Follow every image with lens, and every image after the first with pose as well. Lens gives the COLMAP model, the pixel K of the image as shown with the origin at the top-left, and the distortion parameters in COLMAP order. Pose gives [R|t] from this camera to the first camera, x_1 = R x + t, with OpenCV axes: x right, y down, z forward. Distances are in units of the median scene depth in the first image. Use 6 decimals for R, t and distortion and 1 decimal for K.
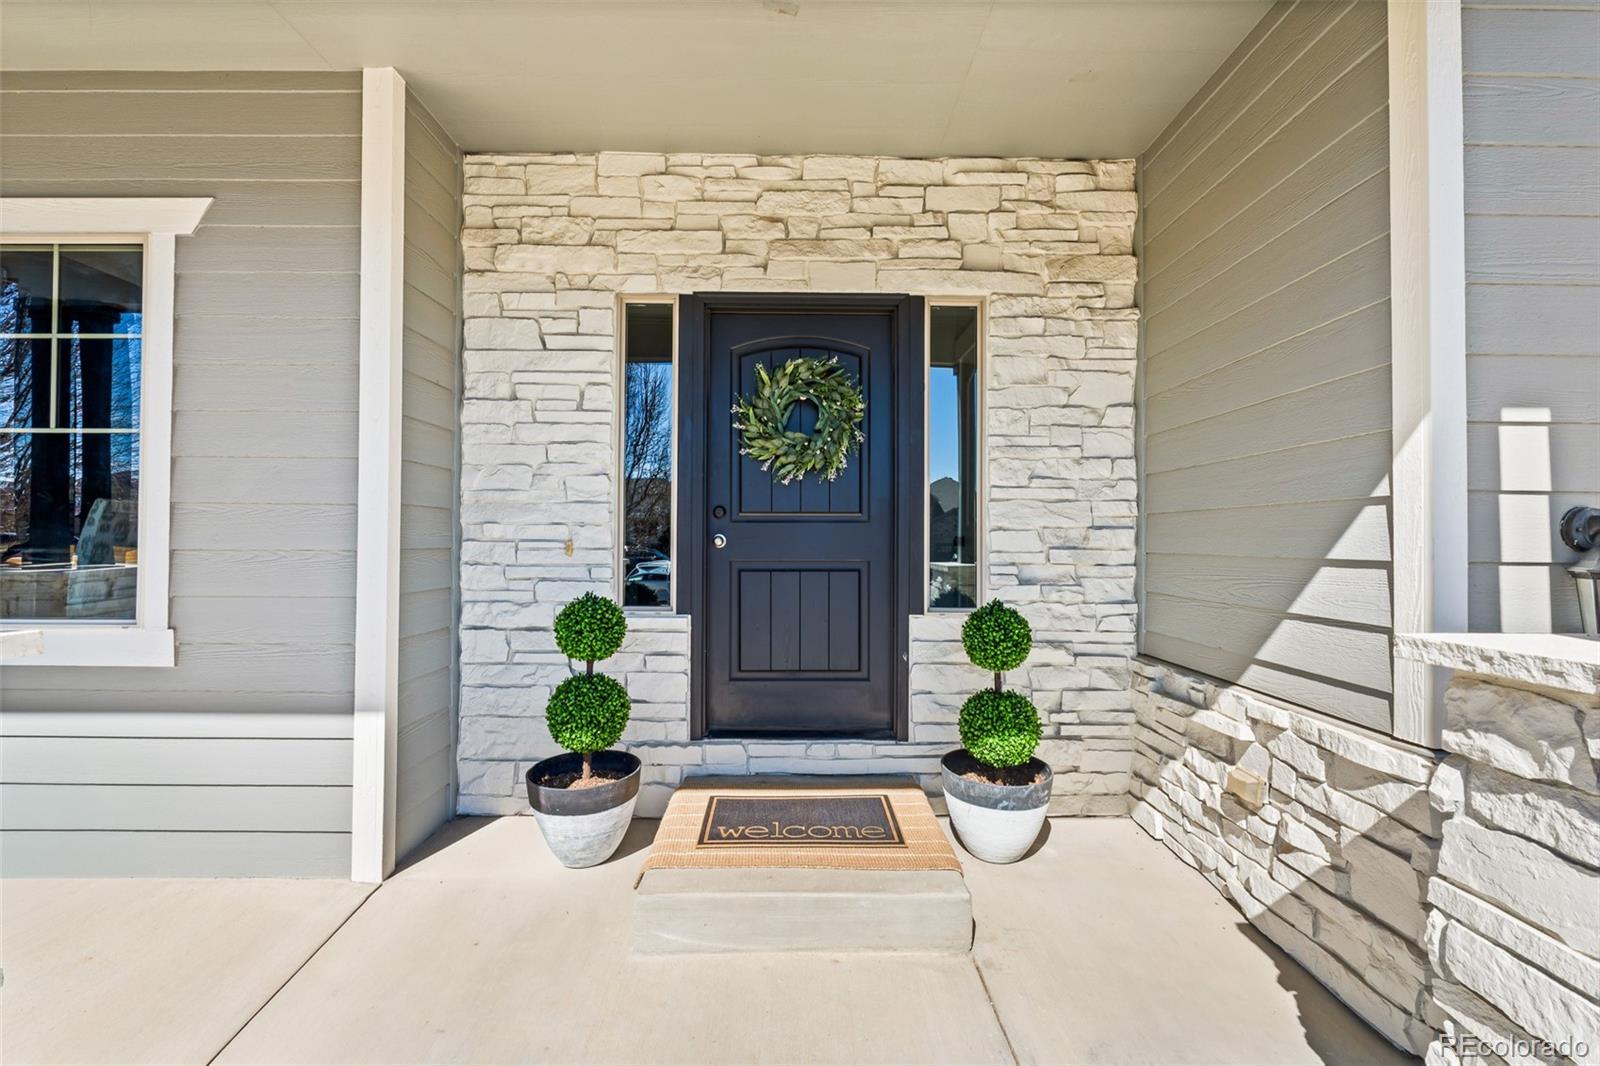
lens RADIAL K [[689.2, 0, 802.8], [0, 689.2, 536.7], [0, 0, 1]] dist [-0.010700, 0.000195]
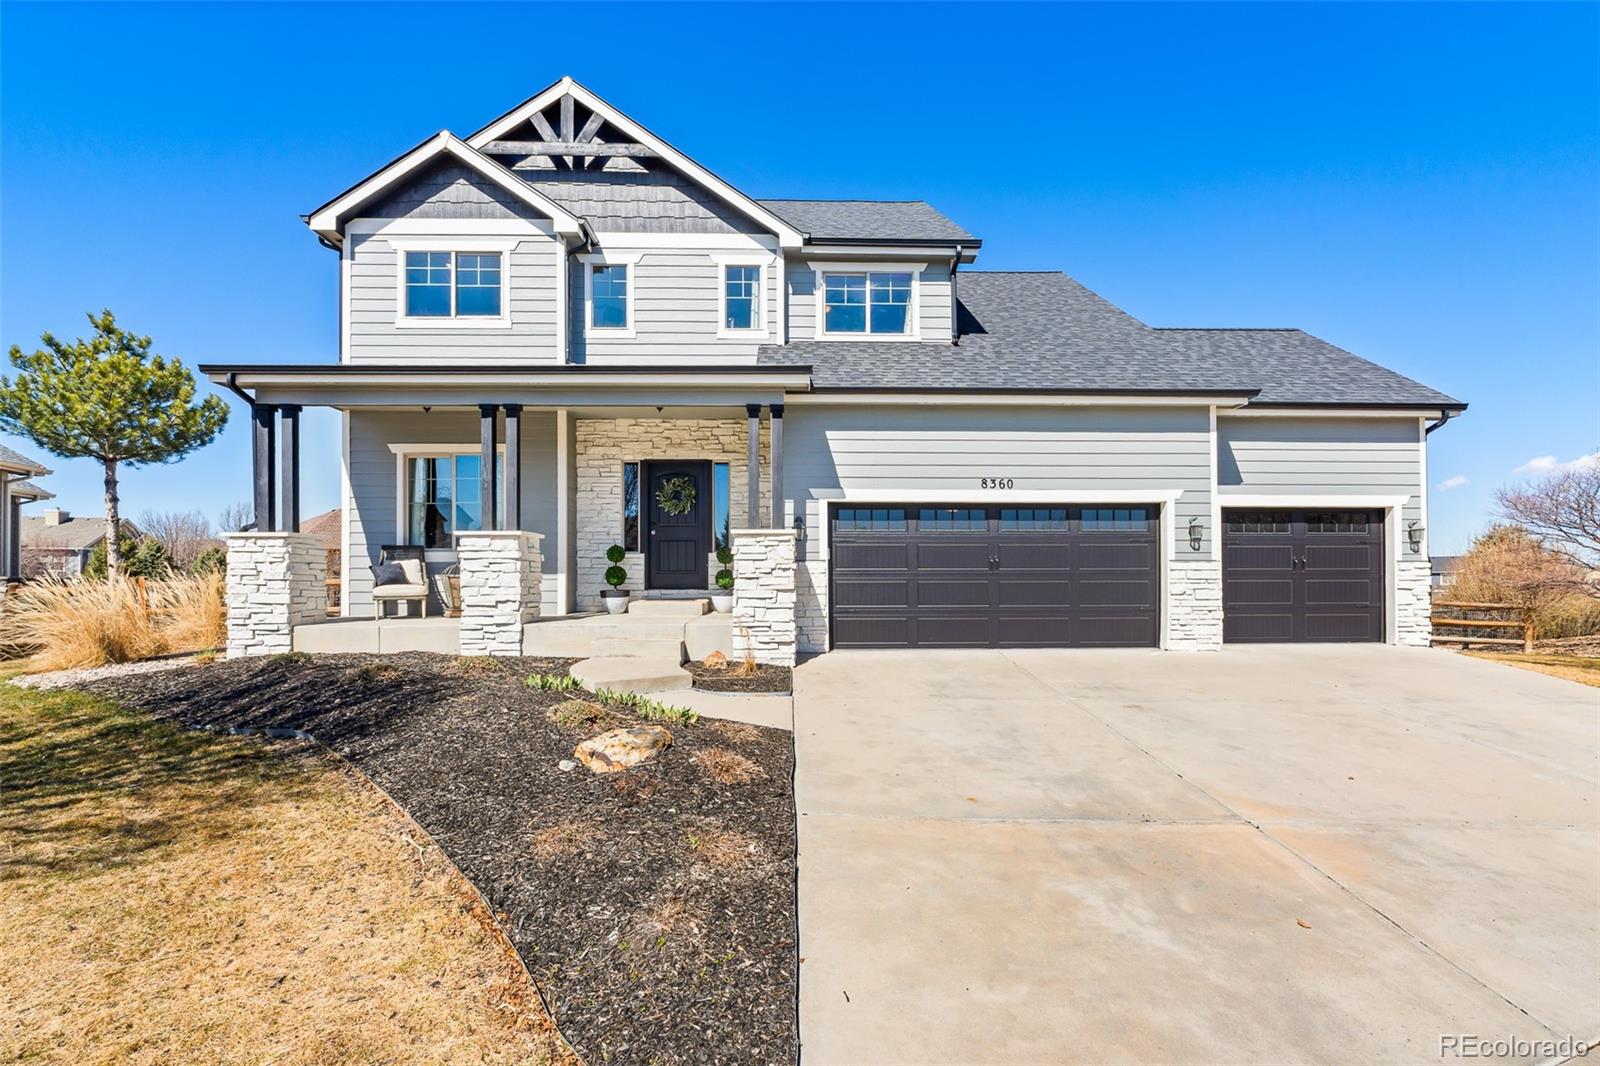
lens RADIAL K [[691.1, 0, 807.0], [0, 691.1, 584.1], [0, 0, 1]] dist [-0.003744, -0.001395]
pose [[0.999786, -0.009253, 0.018520, 0.585382], [0.009213, 0.999955, 0.002238, 0.267058], [-0.018540, -0.002067, 0.999826, -2.469717]]
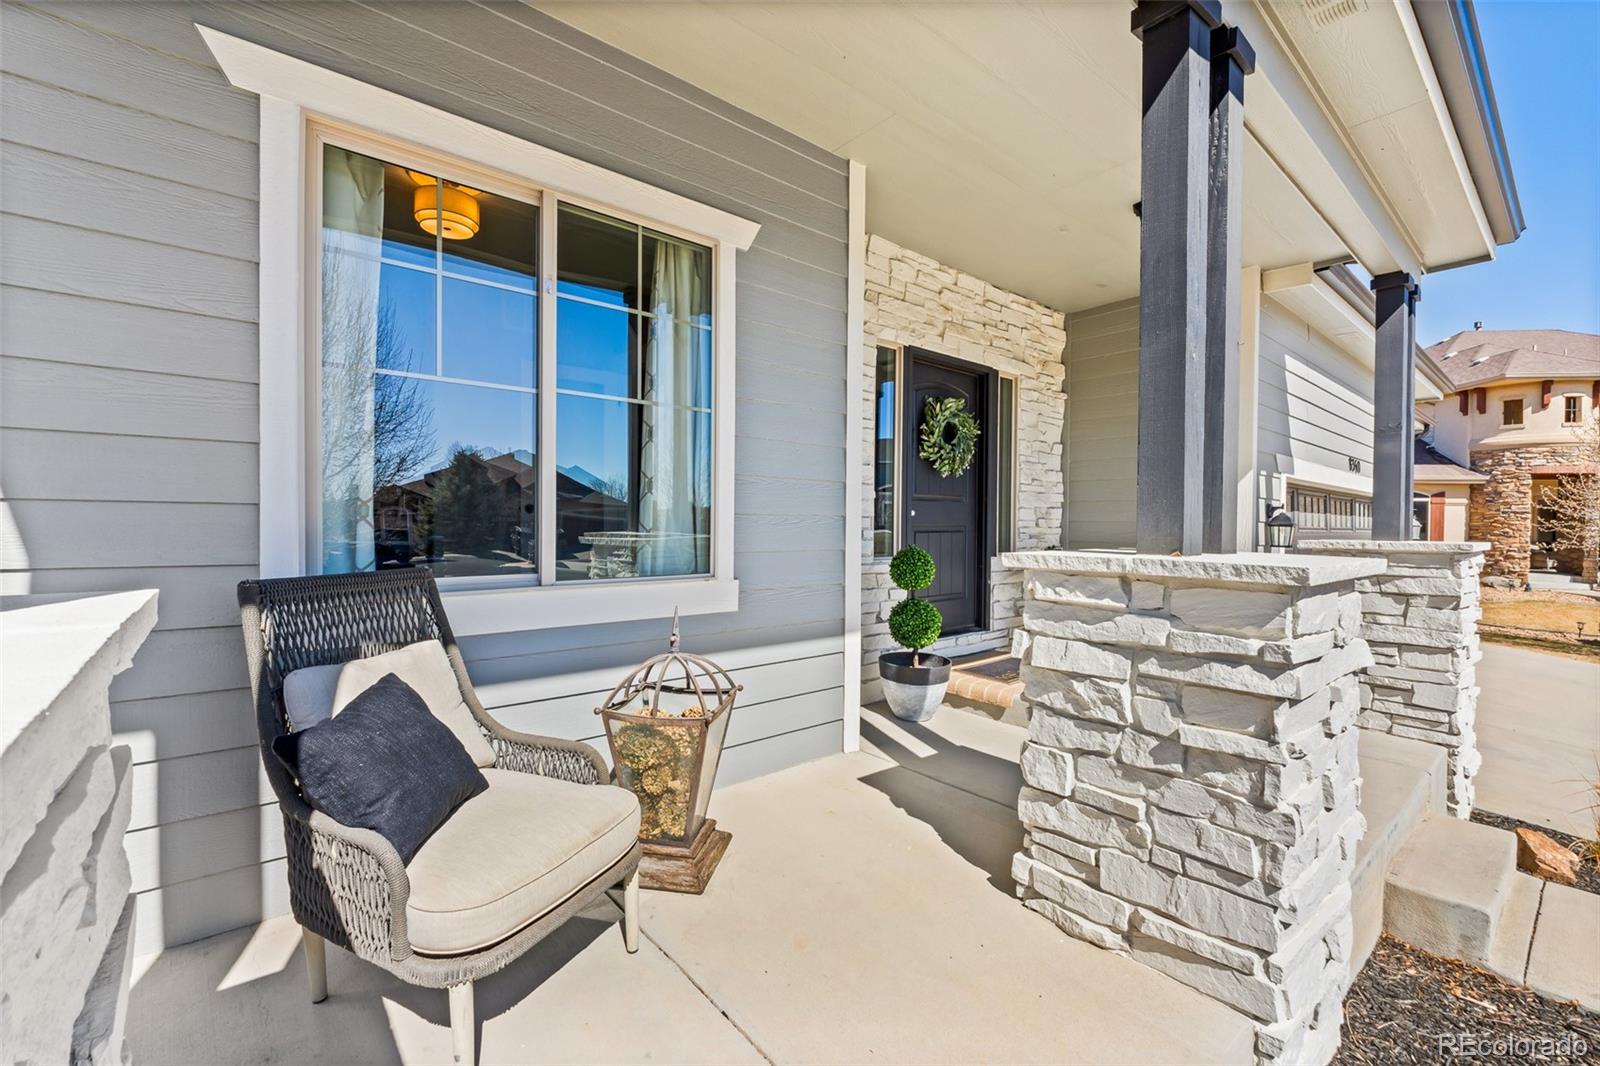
lens RADIAL K [[689.2, 0, 798.0], [0, 689.2, 531.9], [0, 0, 1]] dist [-0.010700, 0.000195]
pose [[0.764718, -0.007016, 0.644327, -1.320637], [-0.010567, 0.999670, 0.023428, 0.017135], [-0.644278, -0.024725, 0.764391, 0.004939]]
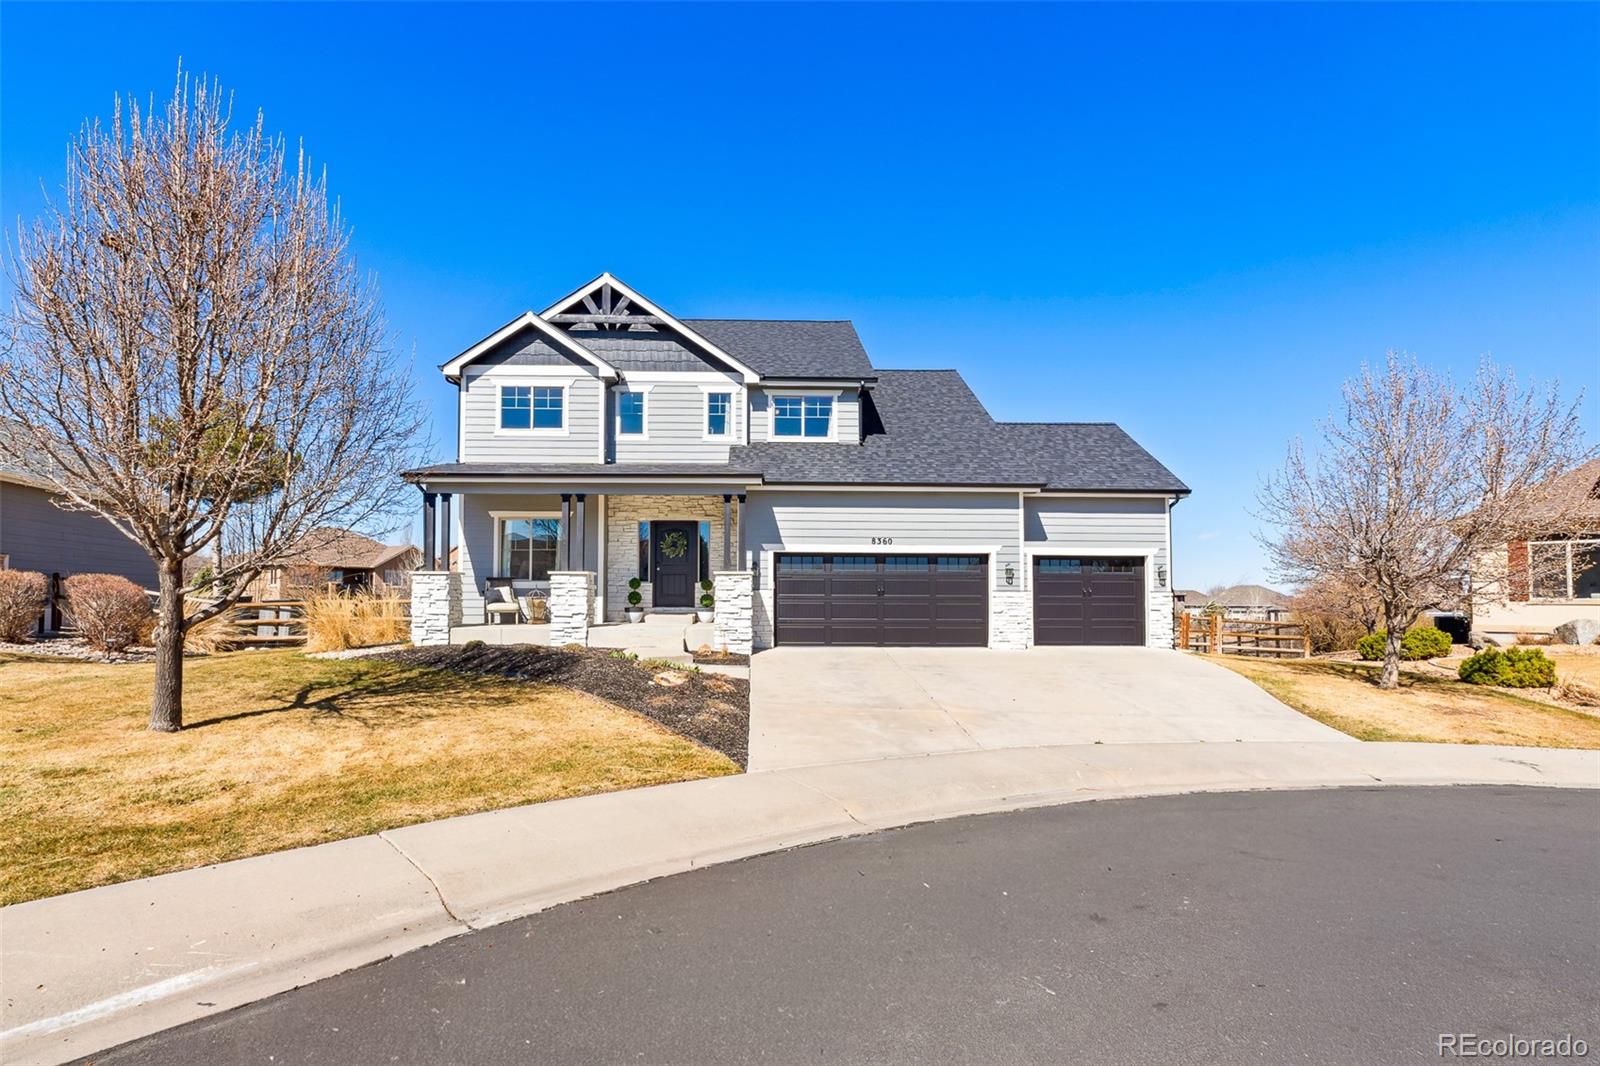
lens RADIAL K [[691.1, 0, 751.2], [0, 691.1, 587.8], [0, 0, 1]] dist [-0.003744, -0.001395]
pose [[0.999966, -0.002736, -0.007747, 0.616438], [0.002598, 0.999838, -0.017814, 0.243891], [0.007795, 0.017793, 0.999811, -4.165254]]
